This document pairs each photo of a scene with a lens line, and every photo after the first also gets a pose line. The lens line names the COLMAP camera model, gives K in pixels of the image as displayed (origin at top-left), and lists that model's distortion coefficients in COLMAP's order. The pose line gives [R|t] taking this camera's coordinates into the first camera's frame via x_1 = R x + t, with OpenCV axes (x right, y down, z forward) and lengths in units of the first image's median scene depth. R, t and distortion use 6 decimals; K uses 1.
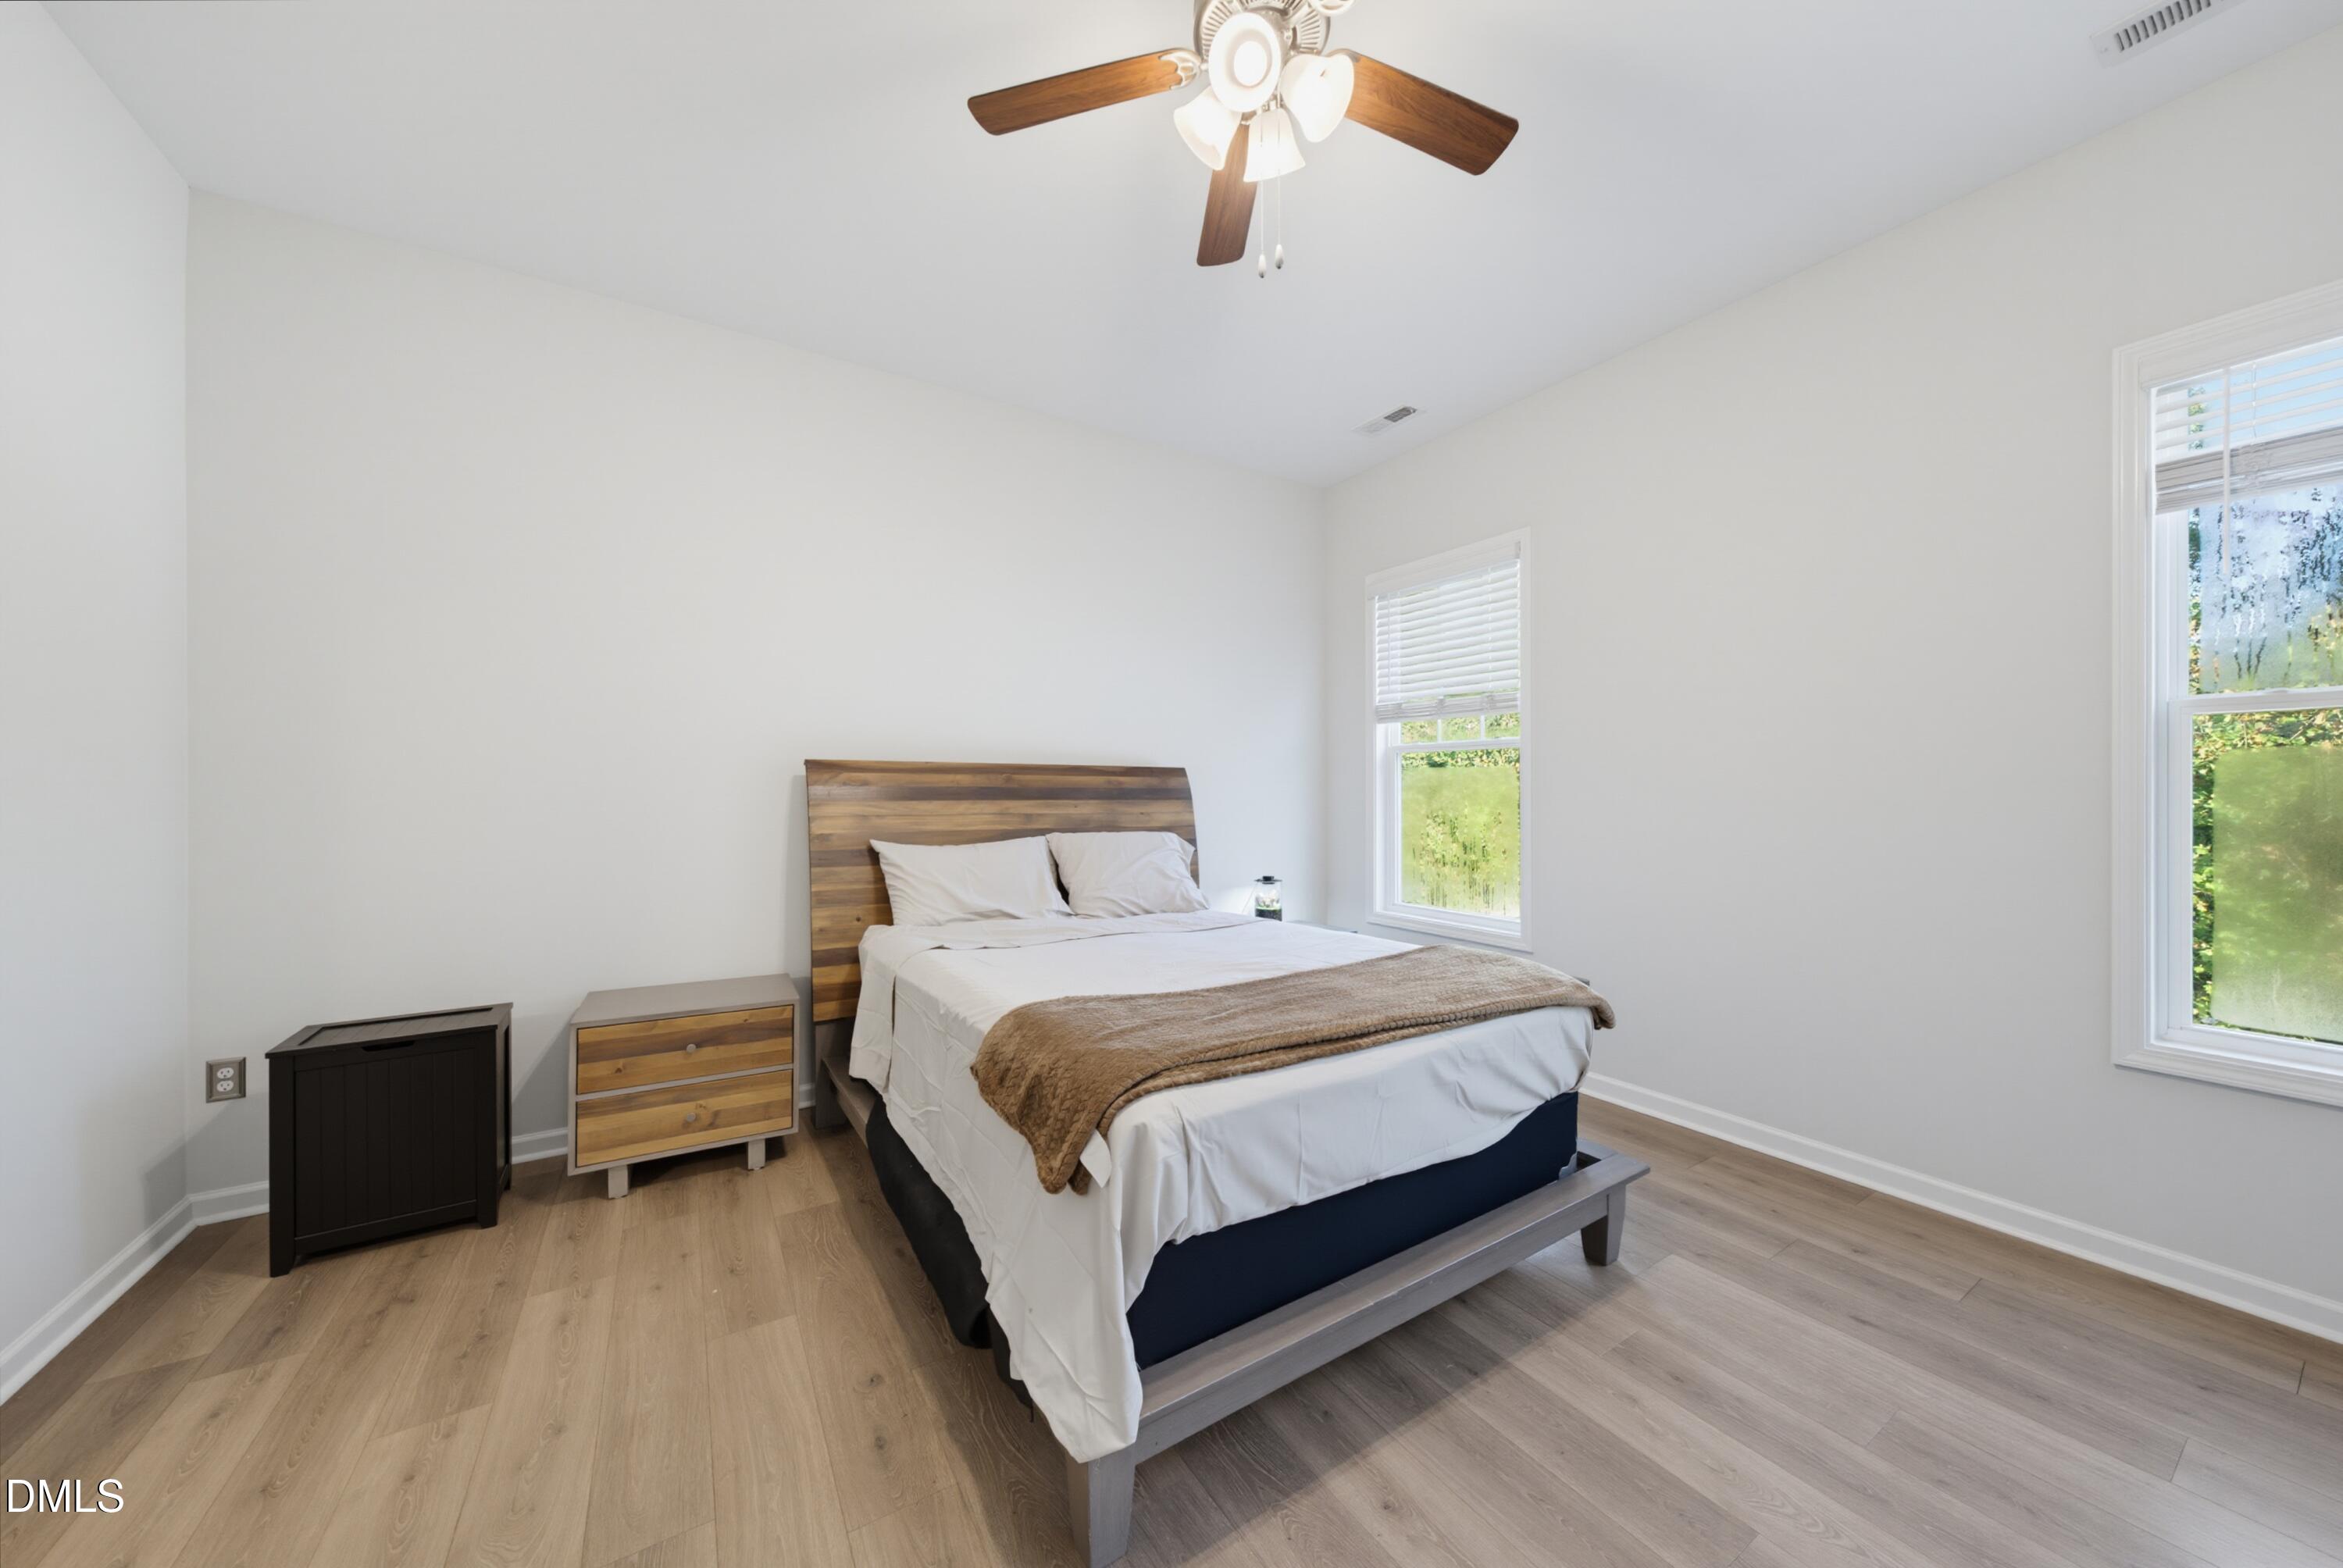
lens RADIAL K [[799.4, 0, 1171.5], [0, 799.4, 784.0], [0, 0, 1]] dist [-0.002223, -0.000067]
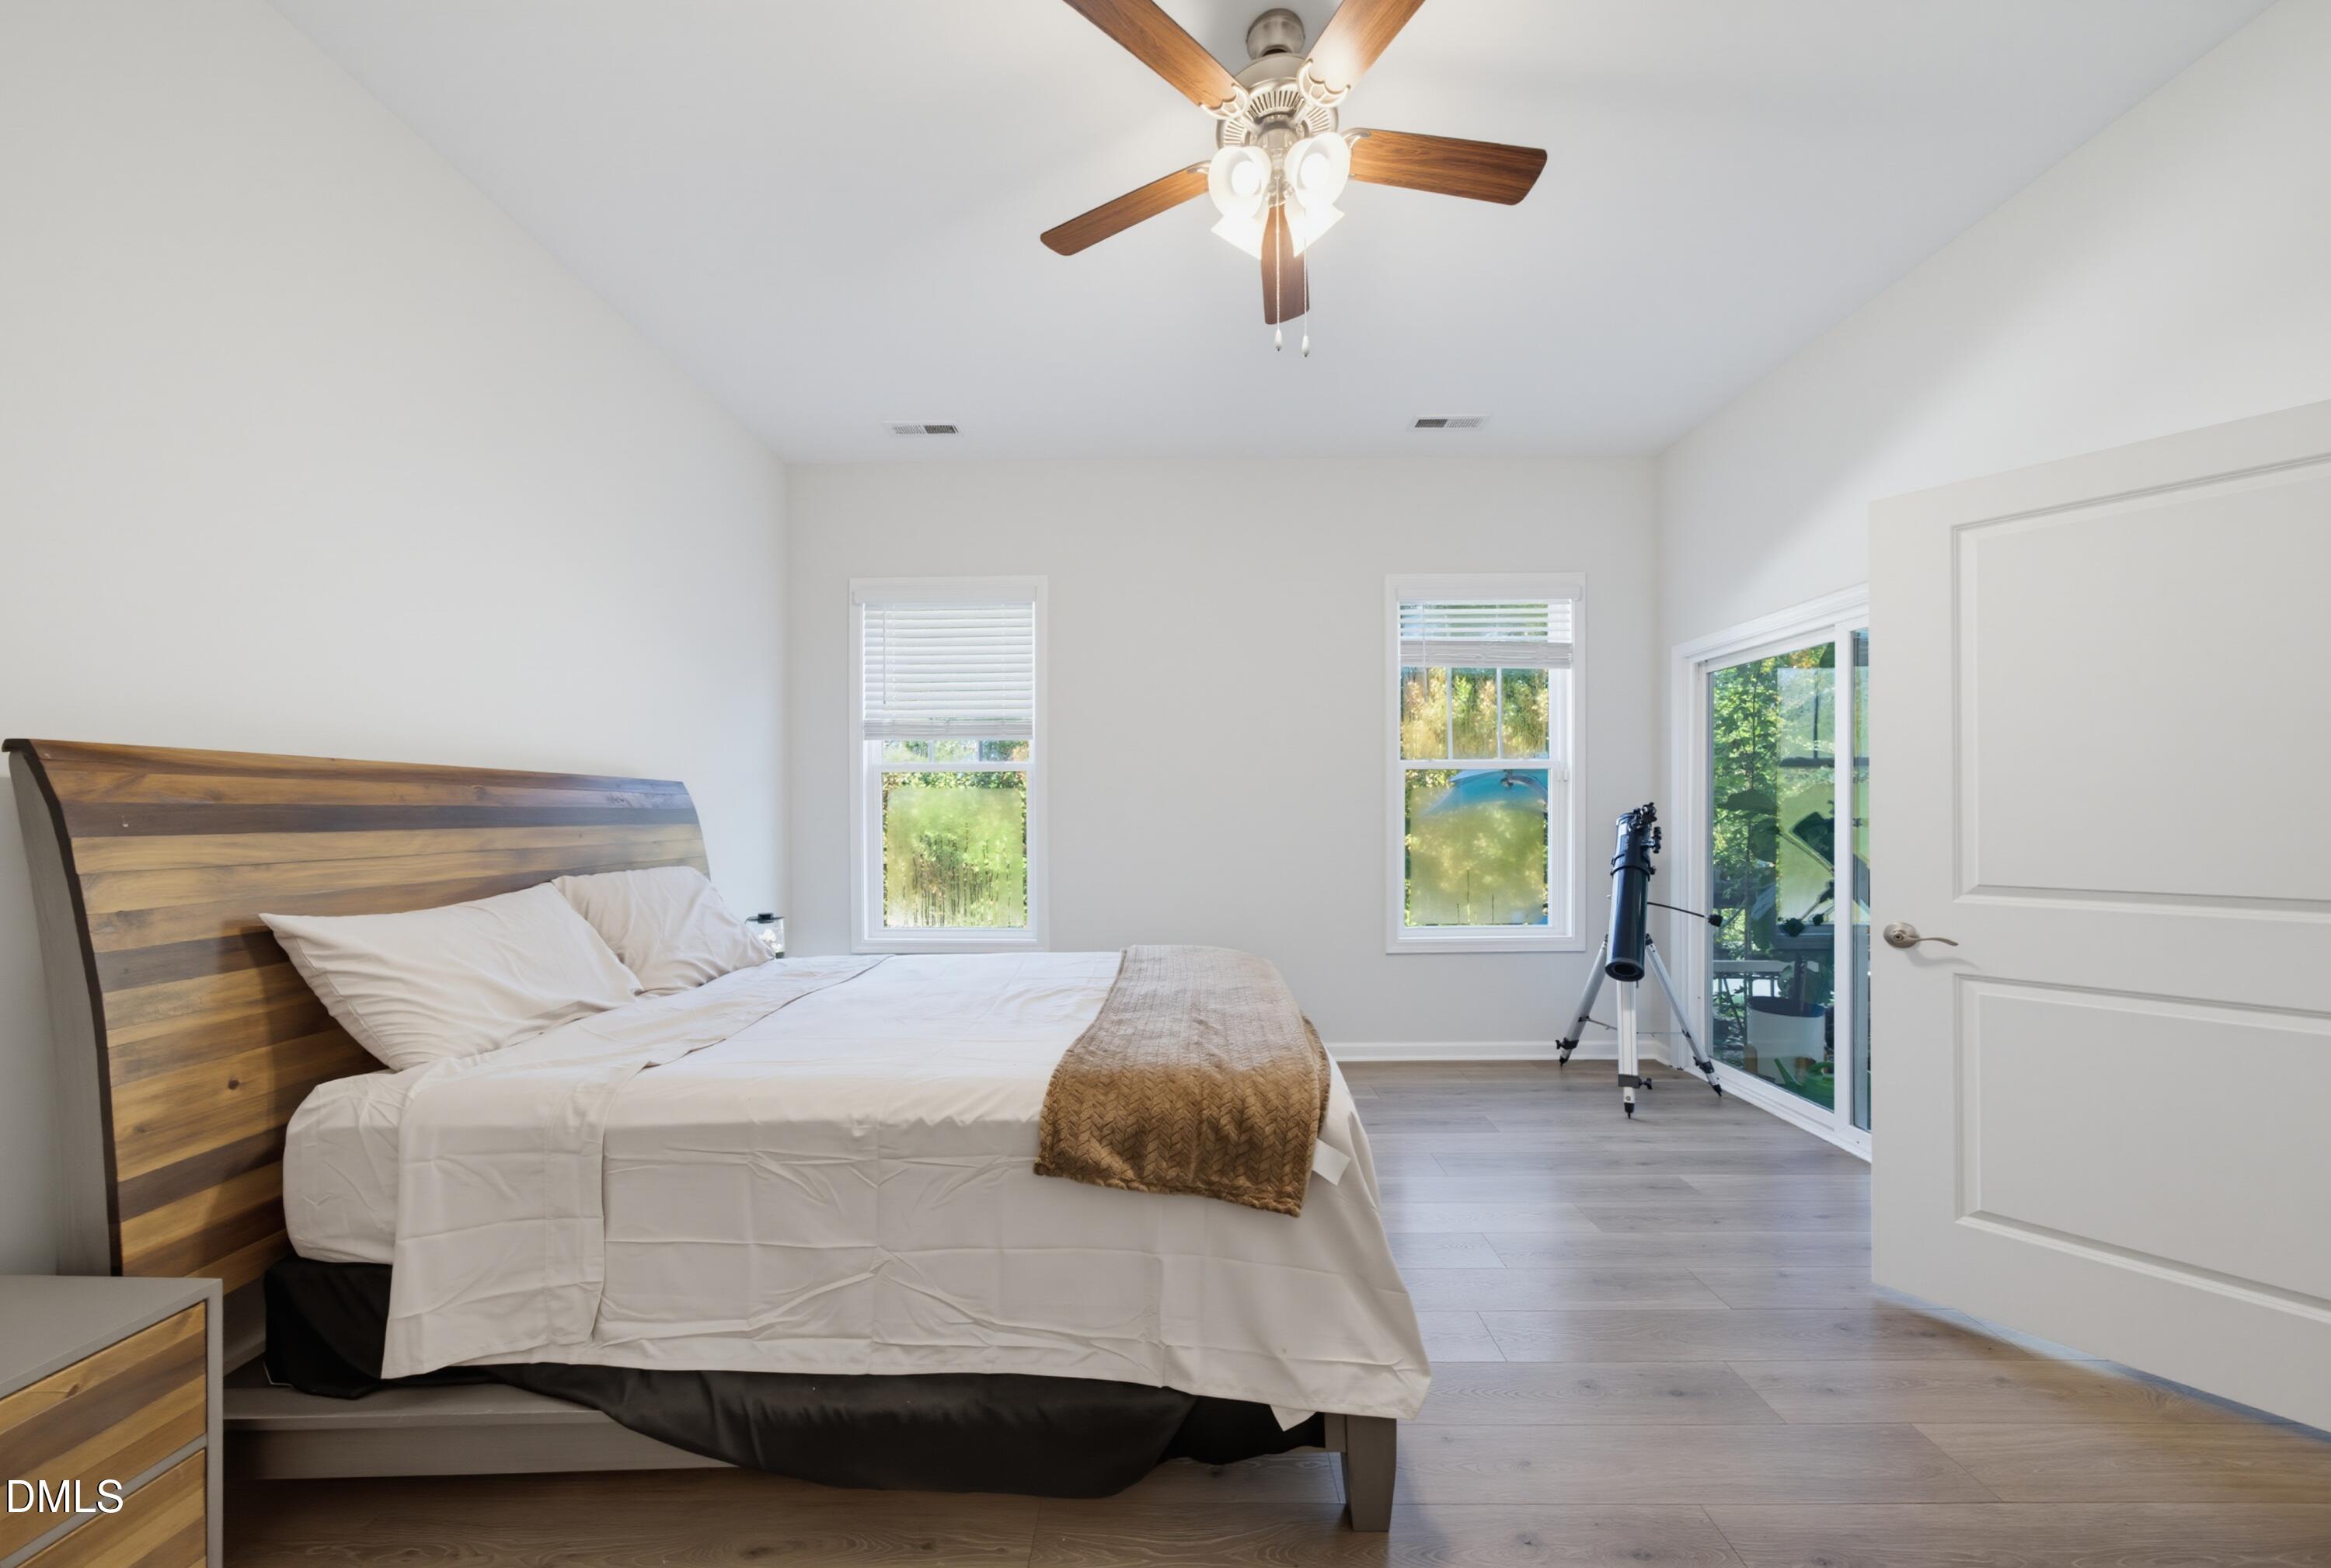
lens RADIAL K [[803.0, 0, 1164.6], [0, 803.0, 805.8], [0, 0, 1]] dist [0.008584, 0.000061]
pose [[0.546257, 0.000468, 0.837617, -0.436066], [-0.002150, 0.999997, 0.000843, 0.002184], [-0.837615, -0.002262, 0.546257, 0.242583]]
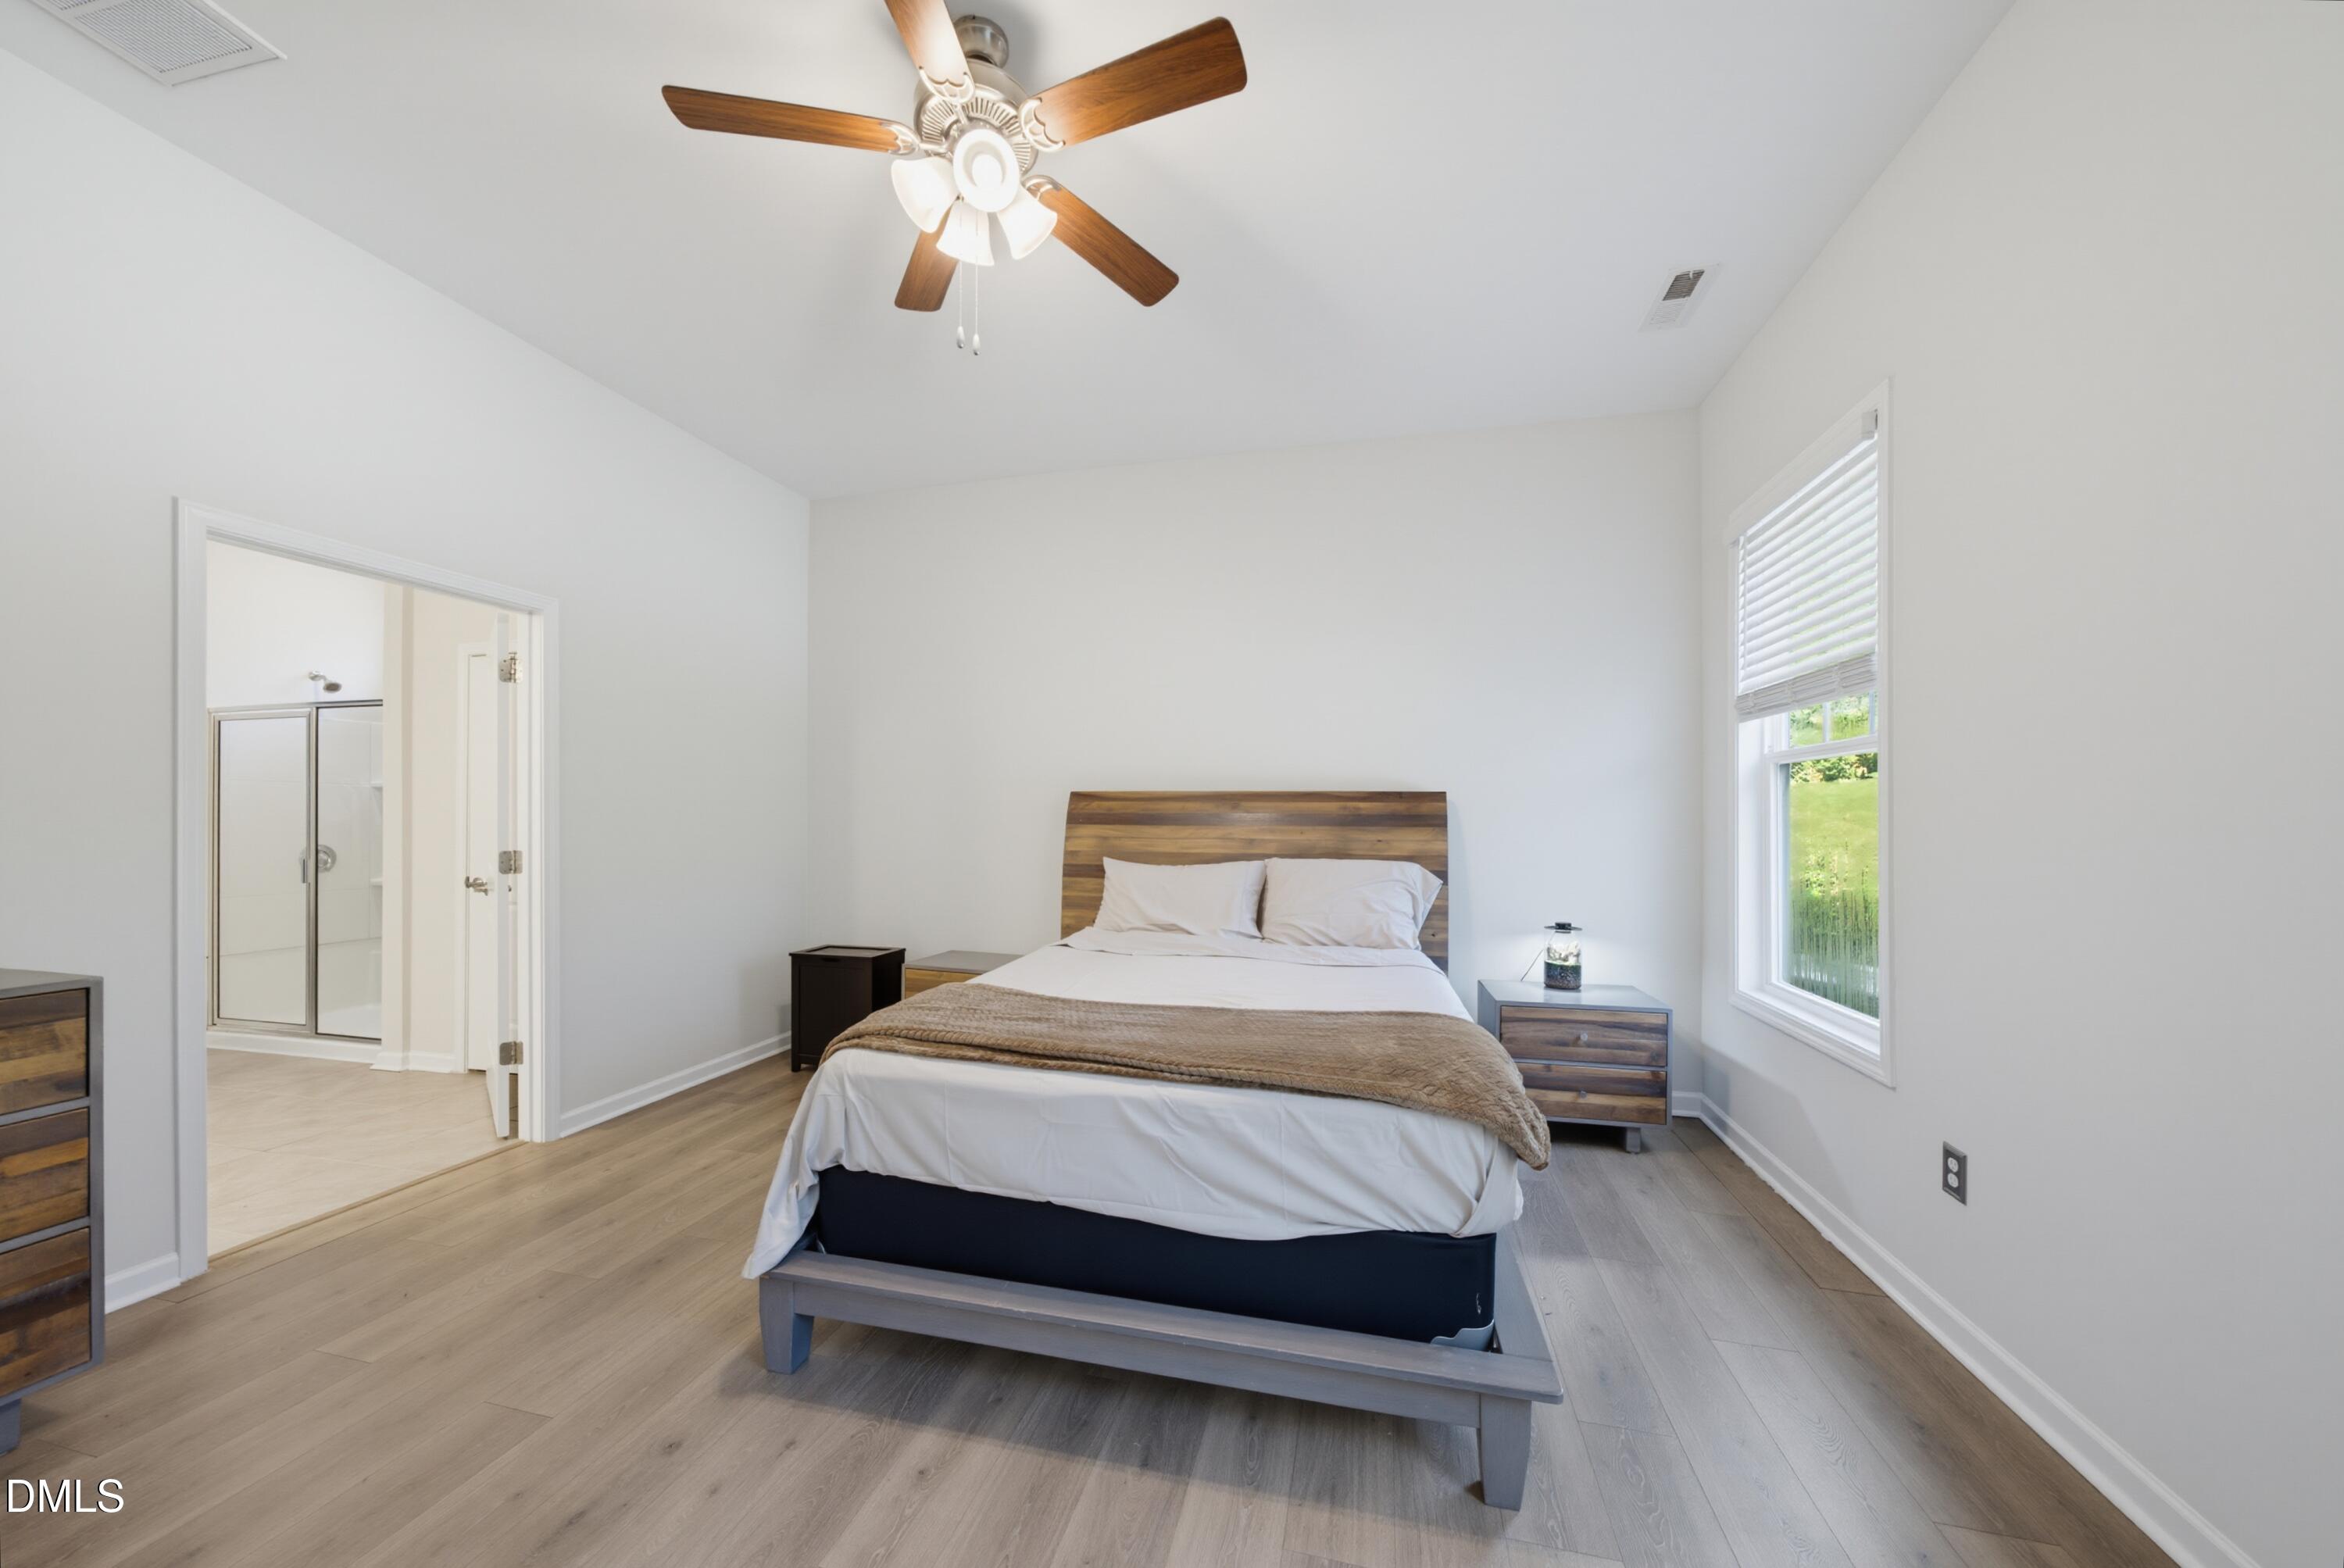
lens RADIAL K [[793.7, 0, 1175.7], [0, 793.7, 812.0], [0, 0, 1]] dist [-0.001185, -0.000077]
pose [[0.692571, -0.005680, -0.721327, 0.525440], [0.006056, 0.999980, -0.002060, 0.003298], [0.721324, -0.002941, 0.692591, 0.204191]]
